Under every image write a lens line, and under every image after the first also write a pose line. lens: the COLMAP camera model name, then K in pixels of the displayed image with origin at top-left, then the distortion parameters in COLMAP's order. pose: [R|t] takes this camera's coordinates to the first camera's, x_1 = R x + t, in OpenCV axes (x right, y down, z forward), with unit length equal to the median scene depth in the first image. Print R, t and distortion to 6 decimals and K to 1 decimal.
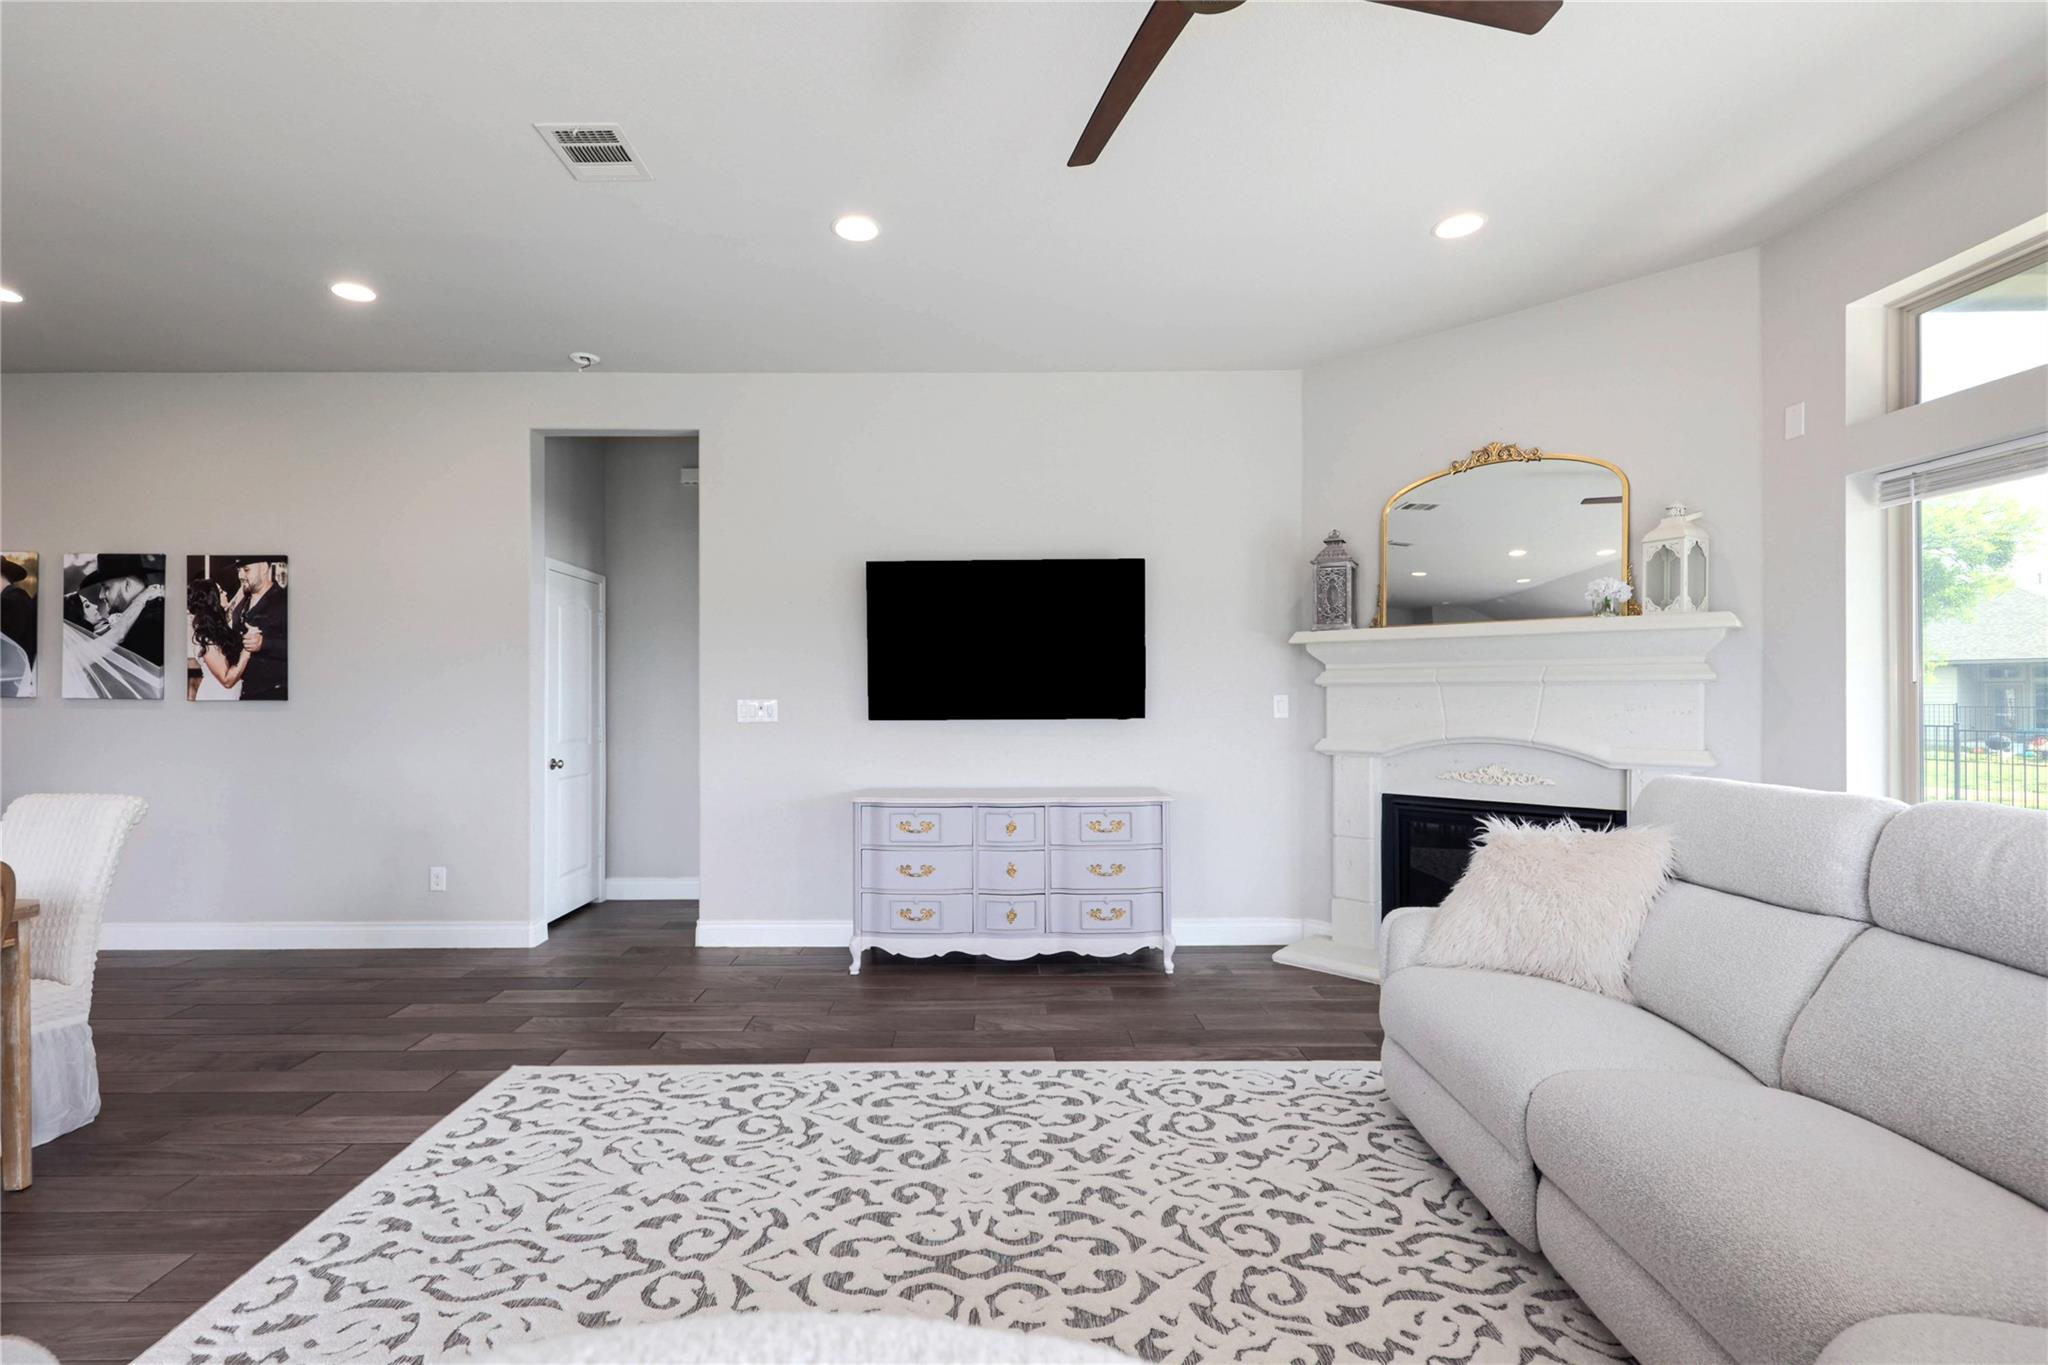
lens RADIAL K [[906.6, 0, 1010.5], [0, 906.6, 693.6], [0, 0, 1]] dist [0.020452, -0.008228]
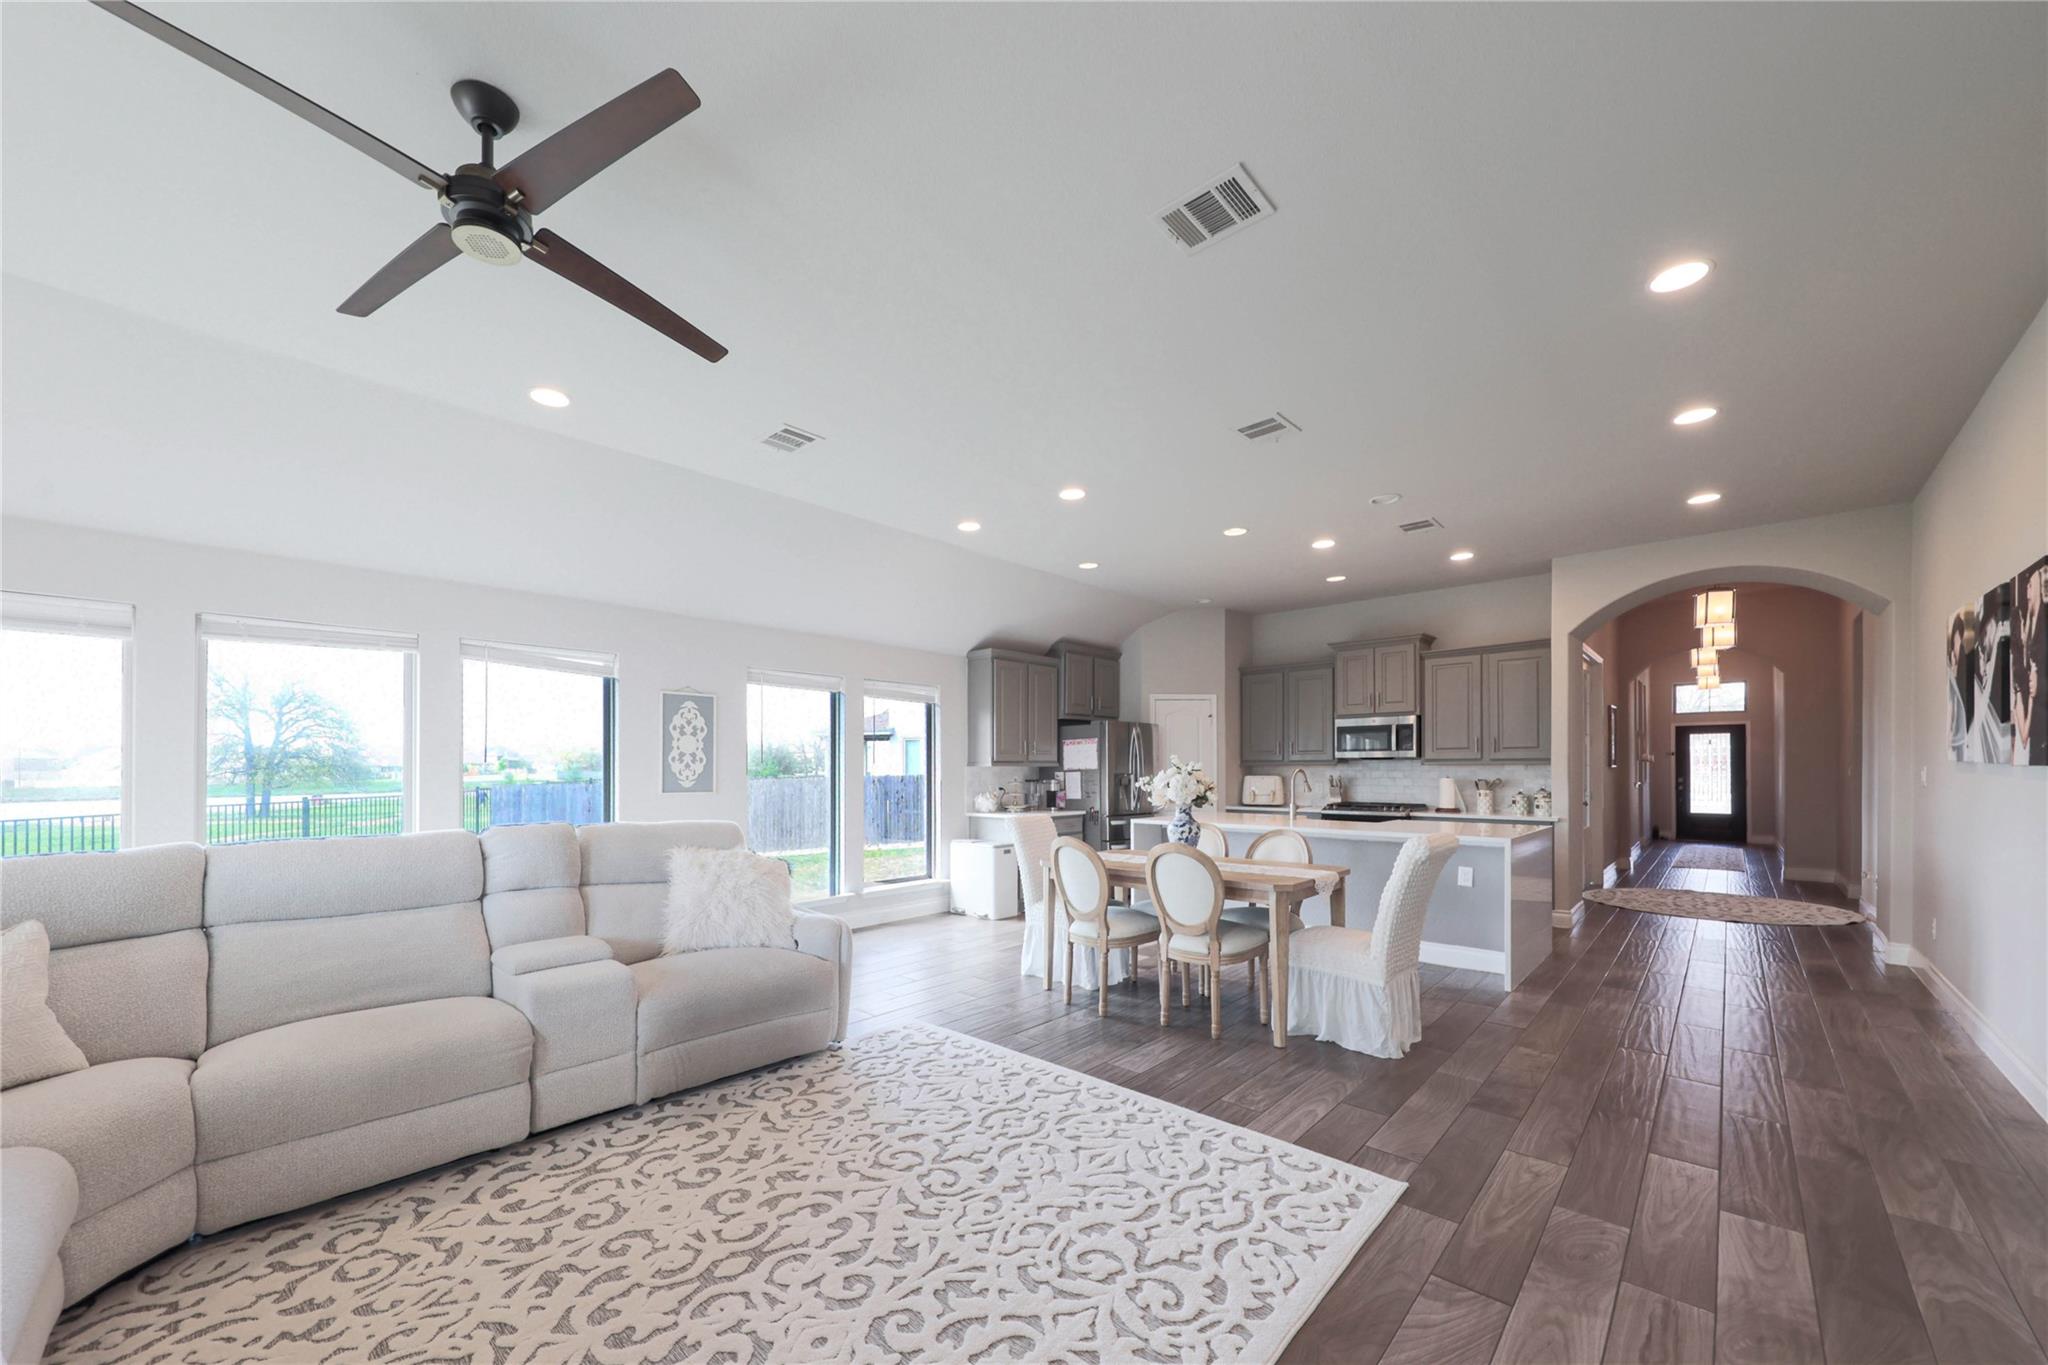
lens RADIAL K [[791.0, 0, 994.4], [0, 791.0, 768.7], [0, 0, 1]] dist [-0.000001, -0.000289]
pose [[-0.711058, 0.005349, -0.703113, 0.201165], [0.007760, 0.999970, -0.000241, 0.003229], [0.703090, -0.005628, -0.711078, 0.927149]]
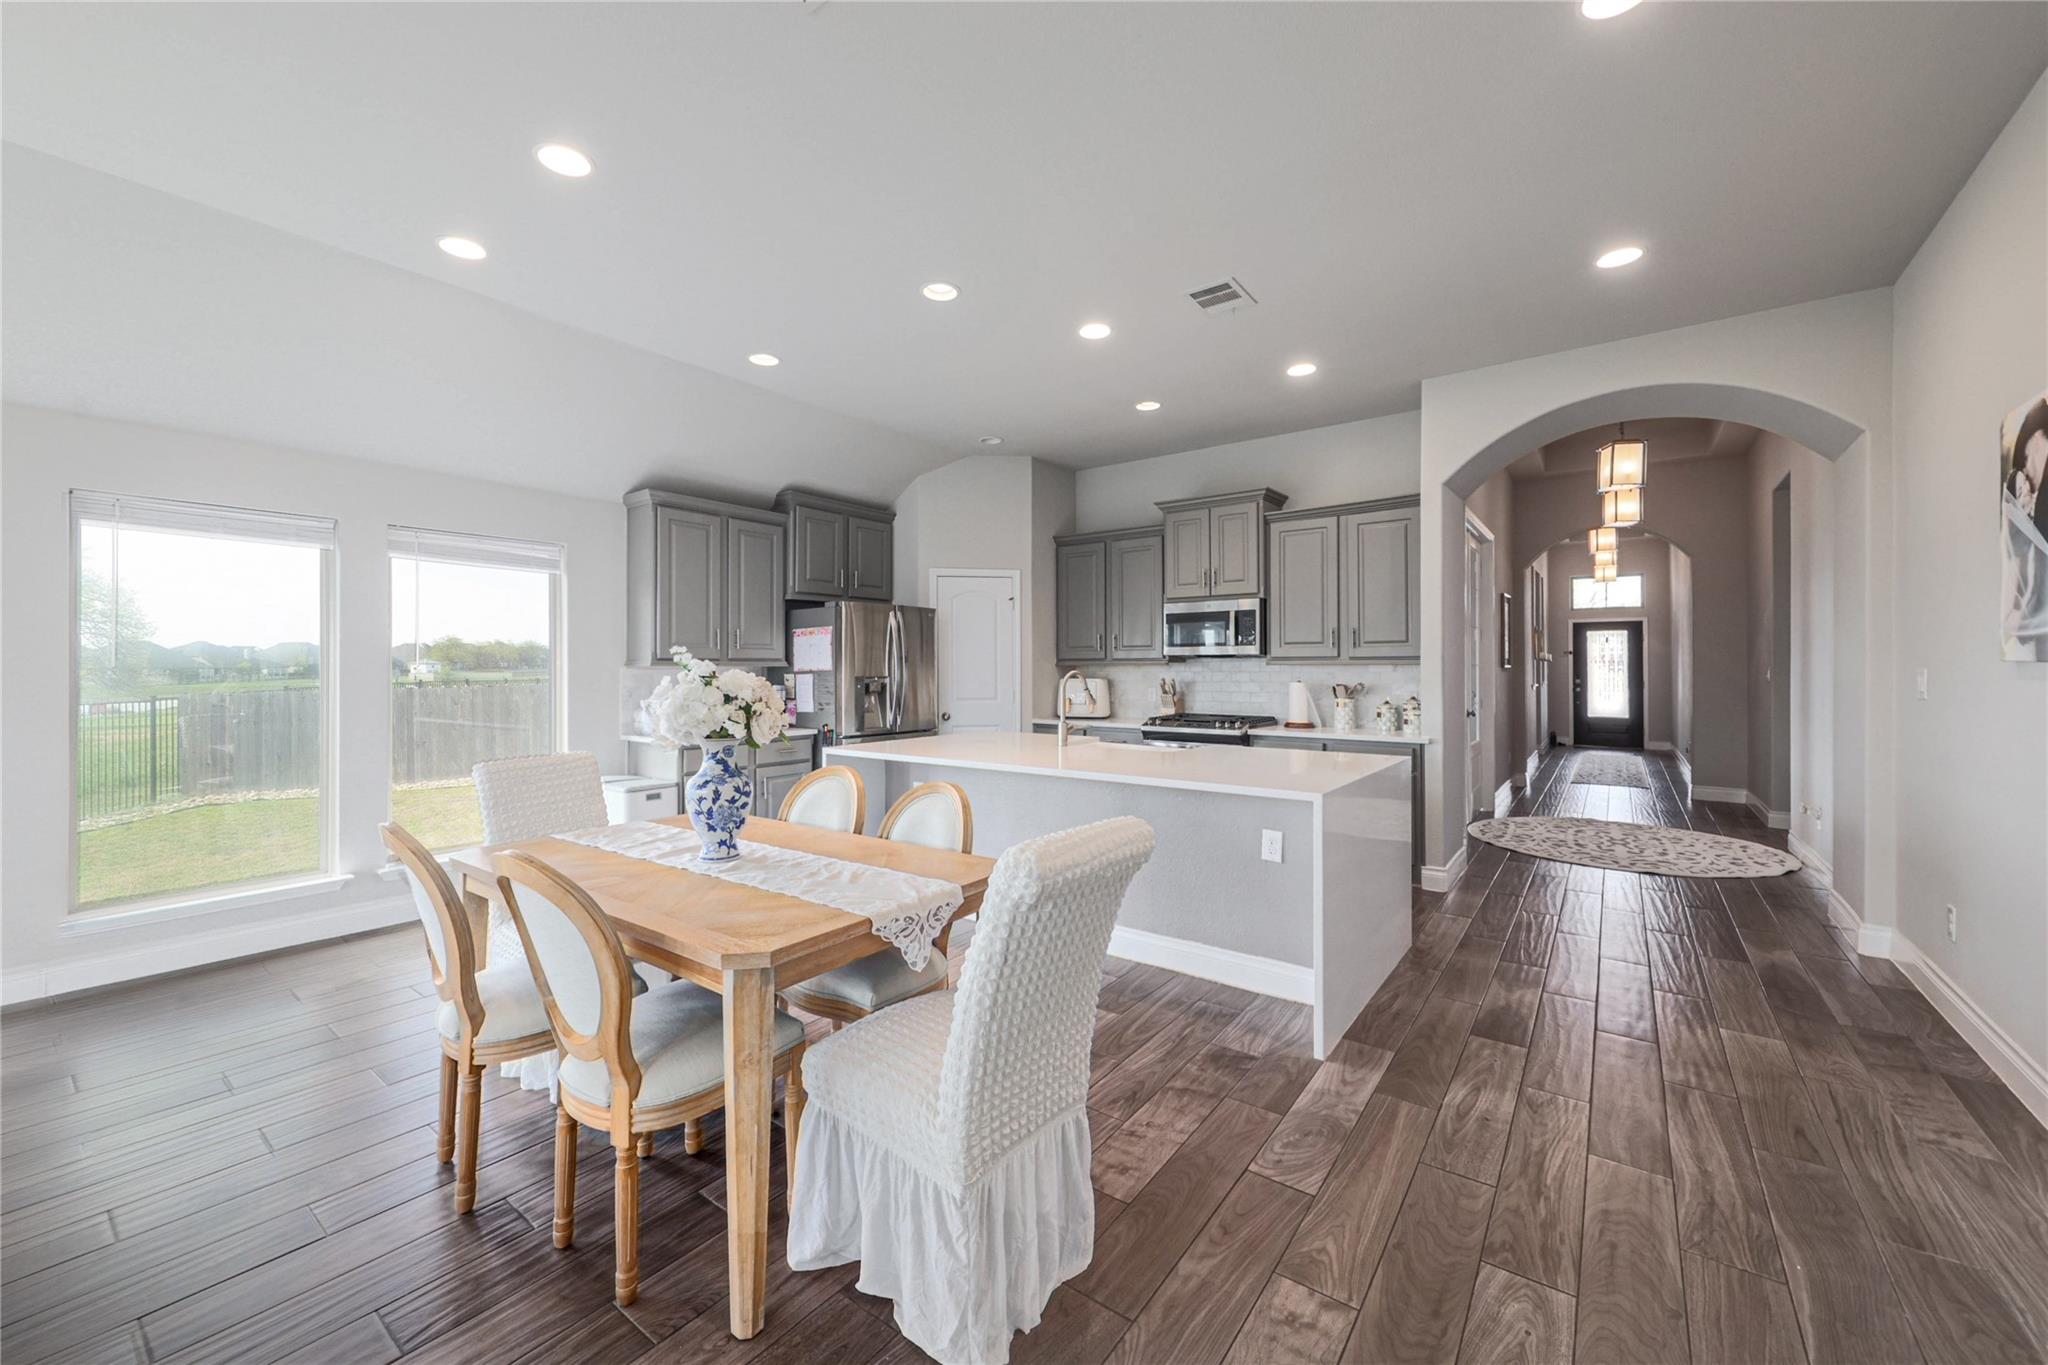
lens RADIAL K [[787.0, 0, 1052.9], [0, 787.0, 662.4], [0, 0, 1]] dist [0.009545, -0.000016]
pose [[-0.612688, 0.000115, -0.790325, -0.398757], [0.007017, 0.999961, -0.005294, 0.002123], [0.790294, -0.008790, -0.612665, 0.871285]]
